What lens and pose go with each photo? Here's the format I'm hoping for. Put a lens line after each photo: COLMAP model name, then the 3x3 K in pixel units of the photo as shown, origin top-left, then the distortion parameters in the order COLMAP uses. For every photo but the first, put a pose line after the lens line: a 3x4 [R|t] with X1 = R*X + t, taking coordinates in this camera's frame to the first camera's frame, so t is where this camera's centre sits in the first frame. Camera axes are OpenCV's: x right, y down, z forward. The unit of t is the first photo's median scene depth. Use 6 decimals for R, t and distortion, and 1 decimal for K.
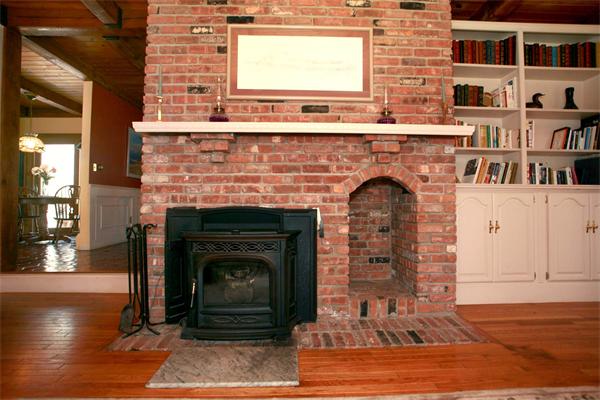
lens RADIAL K [[328.8, 0, 297.8], [0, 328.8, 203.3], [0, 0, 1]] dist [-0.087298, 0.034409]
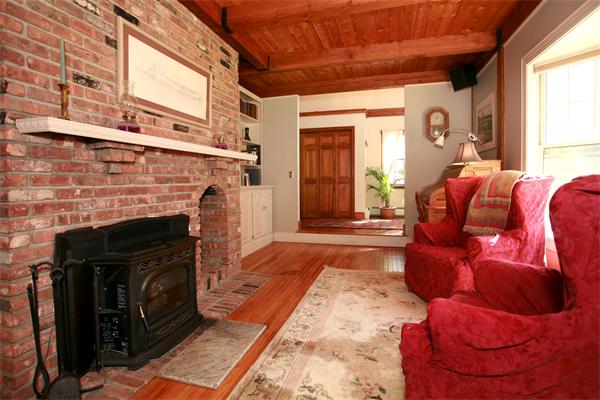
lens RADIAL K [[328.8, 0, 297.8], [0, 328.8, 203.3], [0, 0, 1]] dist [-0.087298, 0.034409]
pose [[0.270805, -0.076057, 0.959625, -0.956060], [0.009374, 0.997035, 0.076377, -0.105884], [-0.962589, -0.011687, 0.270715, 0.282232]]
